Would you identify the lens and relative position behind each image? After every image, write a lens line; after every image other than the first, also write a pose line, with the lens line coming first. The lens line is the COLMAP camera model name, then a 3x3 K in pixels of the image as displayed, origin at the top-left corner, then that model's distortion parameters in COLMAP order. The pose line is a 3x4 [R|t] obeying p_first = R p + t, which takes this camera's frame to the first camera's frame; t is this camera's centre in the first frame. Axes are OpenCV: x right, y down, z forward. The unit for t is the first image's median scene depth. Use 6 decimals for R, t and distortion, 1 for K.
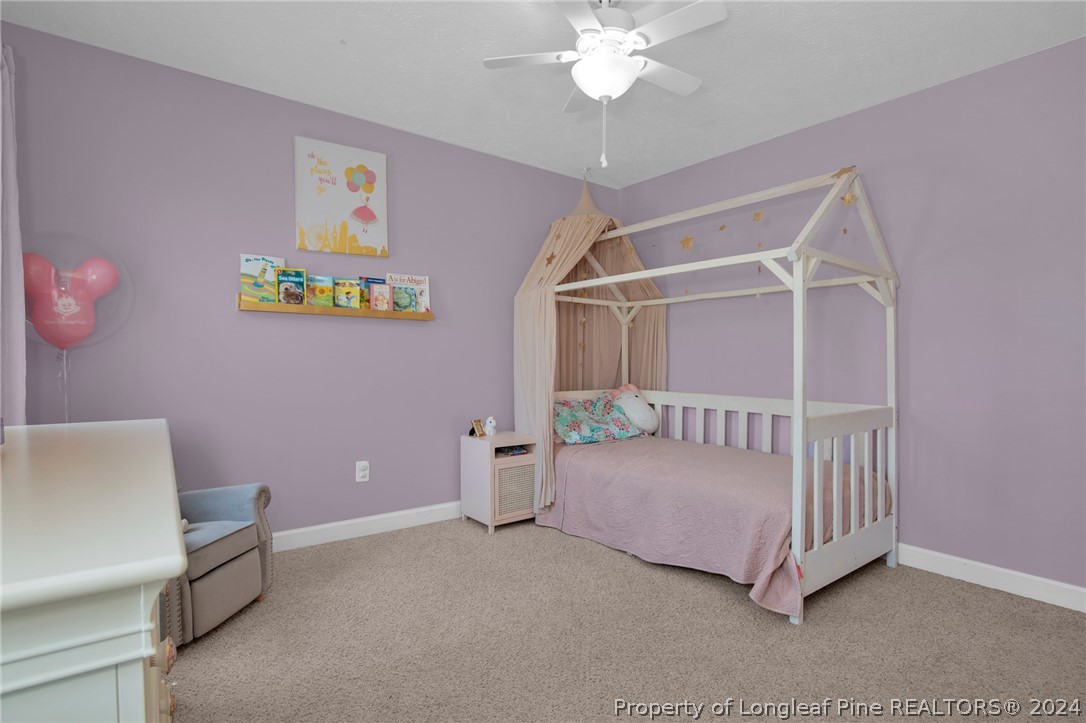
lens RADIAL K [[543.7, 0, 541.7], [0, 543.7, 364.5], [0, 0, 1]] dist [-0.000440, 0.000023]
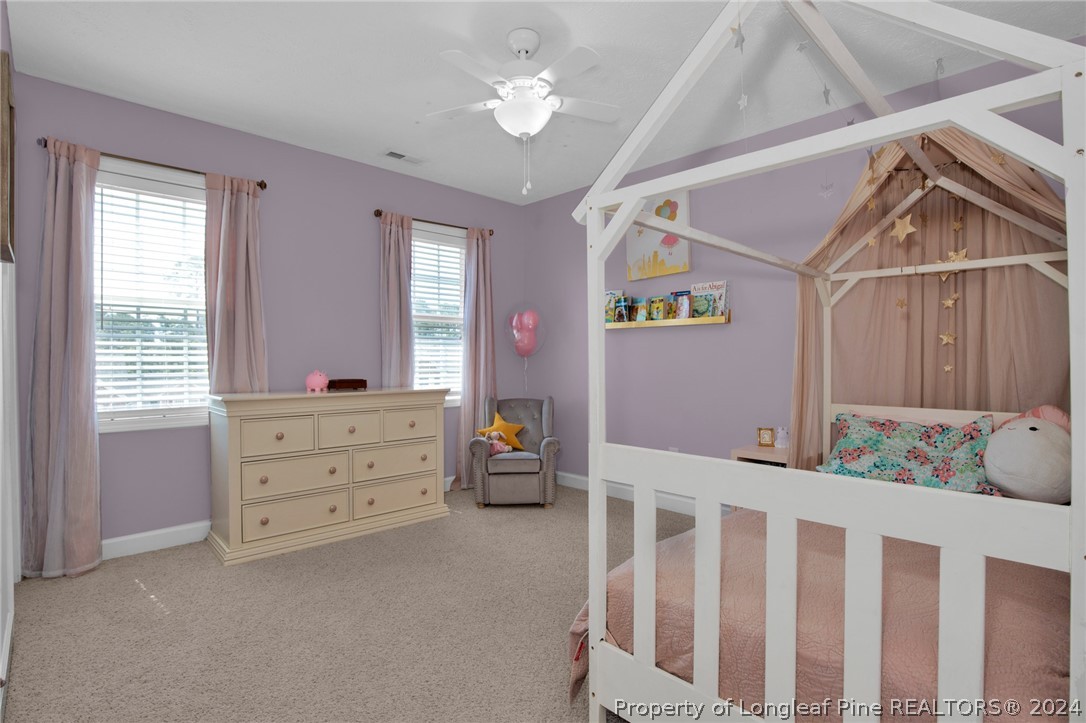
lens RADIAL K [[543.7, 0, 542.2], [0, 543.7, 361.8], [0, 0, 1]] dist [-0.000440, 0.000023]
pose [[0.122619, 0.004659, -0.992443, 0.814968], [0.002424, 0.999985, 0.004994, -0.015165], [0.992451, -0.003018, 0.122606, 0.568645]]
